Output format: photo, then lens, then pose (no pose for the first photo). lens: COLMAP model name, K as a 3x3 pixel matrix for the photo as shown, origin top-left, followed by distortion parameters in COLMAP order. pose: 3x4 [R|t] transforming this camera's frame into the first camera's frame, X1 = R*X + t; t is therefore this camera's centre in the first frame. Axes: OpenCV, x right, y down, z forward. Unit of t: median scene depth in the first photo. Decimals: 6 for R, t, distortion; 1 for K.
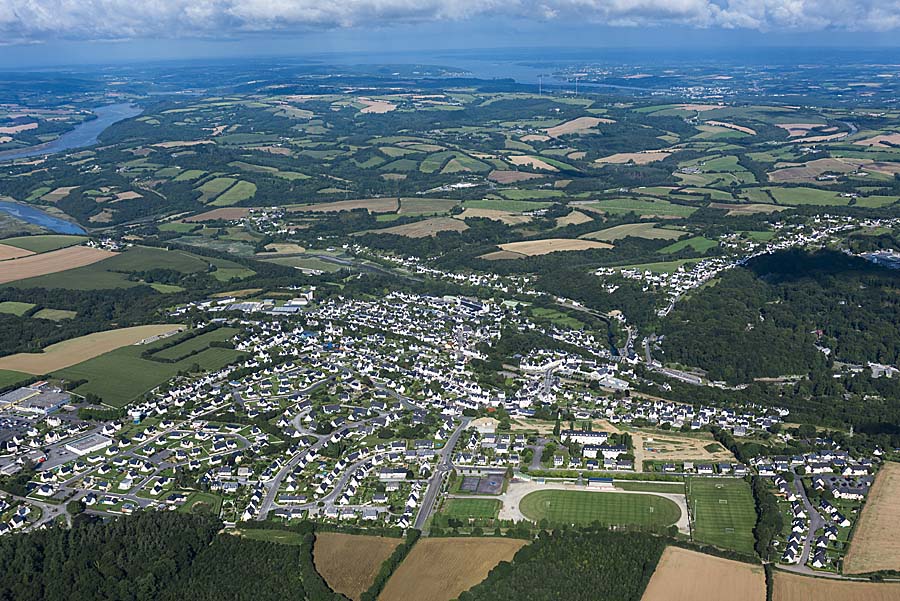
lens RADIAL K [[1017.9, 0, 449.1], [0, 1017.9, 293.9], [0, 0, 1]] dist [-0.098186, 0.000000]
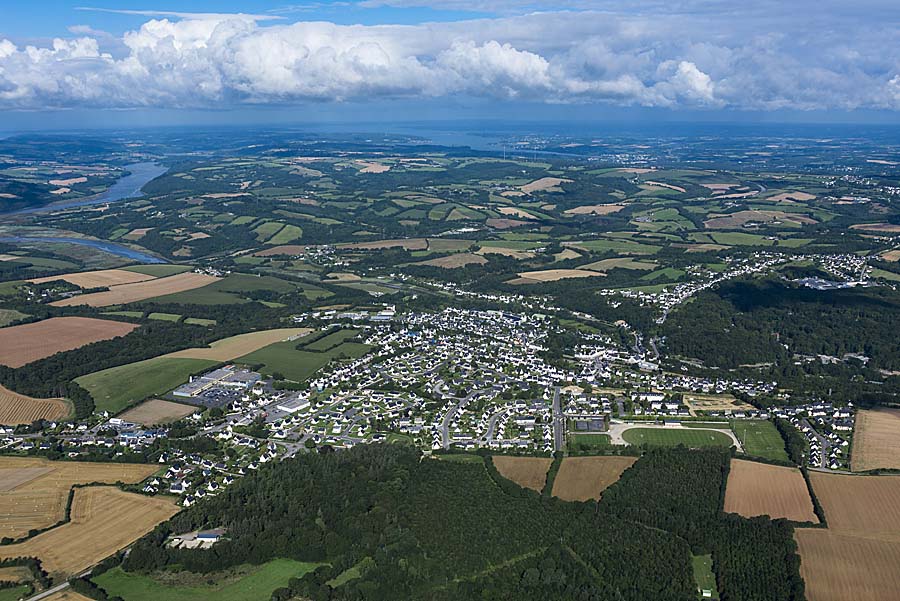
lens RADIAL K [[871.5, 0, 451.0], [0, 871.5, 307.1], [0, 0, 1]] dist [-0.081395, 0.000000]
pose [[0.997672, 0.000649, 0.068197, -0.113312], [0.001133, 0.999659, -0.026089, 0.023668], [-0.068191, 0.026105, 0.997331, -0.098953]]
